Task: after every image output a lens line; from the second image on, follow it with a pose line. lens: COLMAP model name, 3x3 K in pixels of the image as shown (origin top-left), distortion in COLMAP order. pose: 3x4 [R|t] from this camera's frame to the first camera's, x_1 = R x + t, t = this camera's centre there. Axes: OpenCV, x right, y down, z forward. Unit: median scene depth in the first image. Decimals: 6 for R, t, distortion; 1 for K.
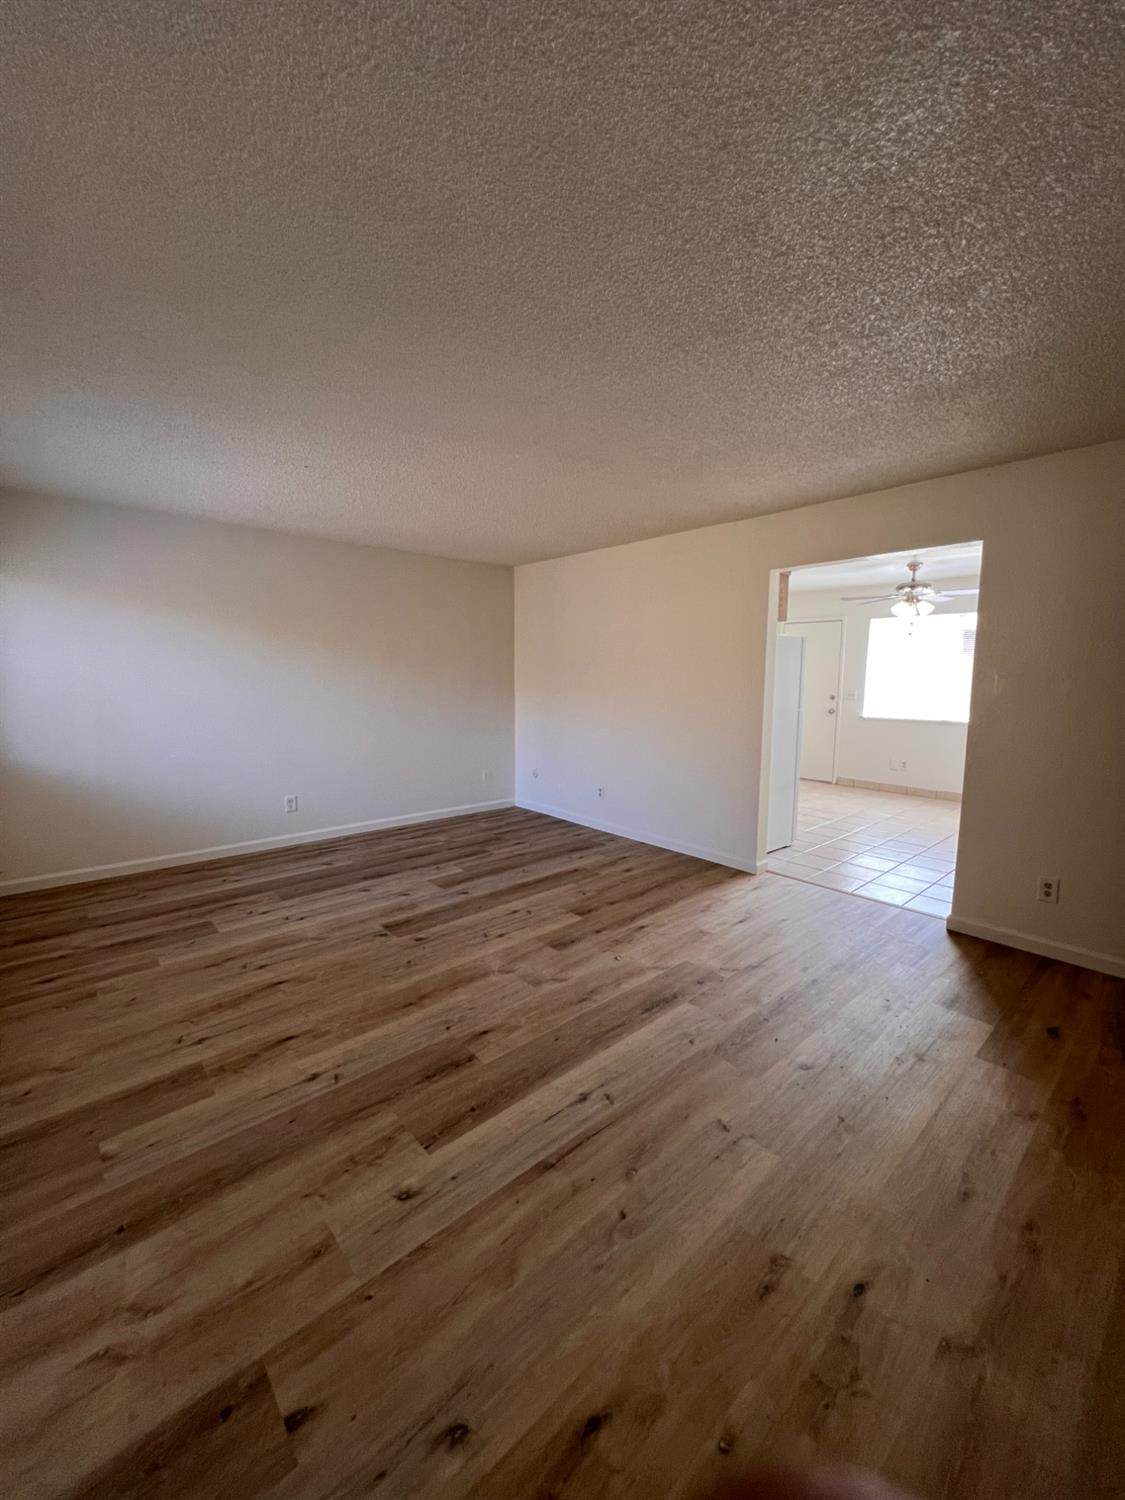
lens RADIAL K [[601.6, 0, 563.6], [0, 601.6, 748.4], [0, 0, 1]] dist [-0.000252, -0.000028]
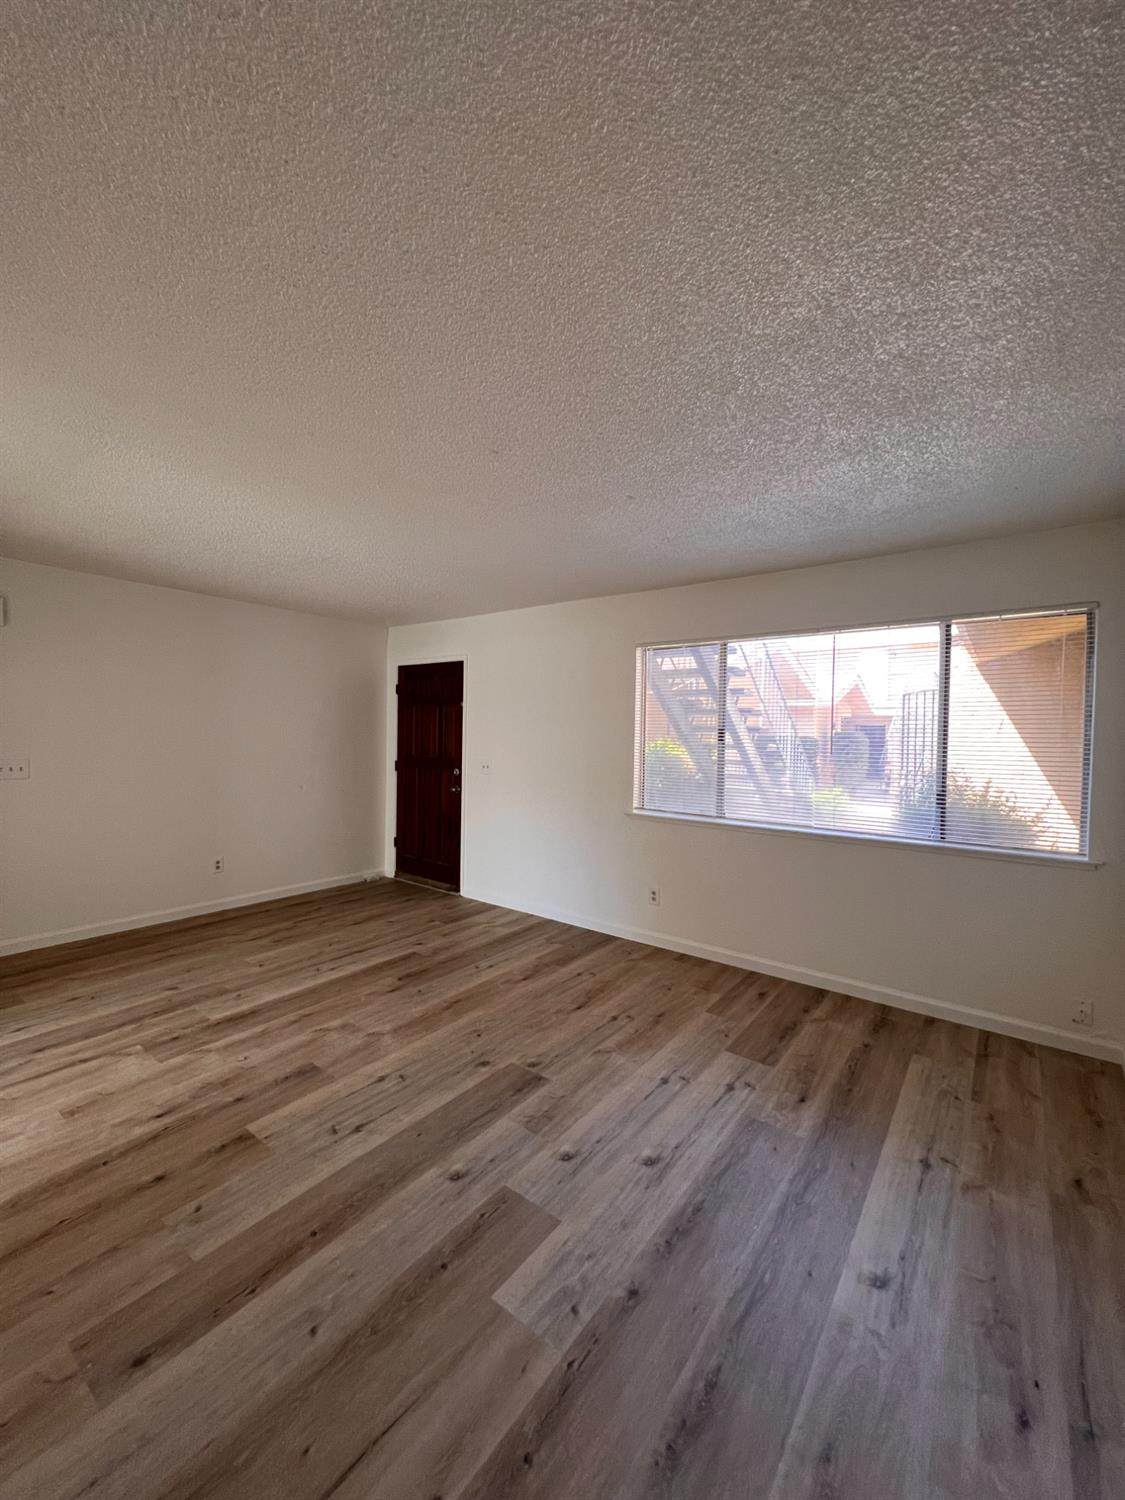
lens RADIAL K [[601.6, 0, 561.8], [0, 601.6, 748.9], [0, 0, 1]] dist [-0.000252, -0.000028]
pose [[-0.980881, -0.019494, -0.193628, -0.185720], [-0.048788, 0.987829, 0.147697, -0.247597], [0.188393, 0.154320, -0.969894, 1.846462]]
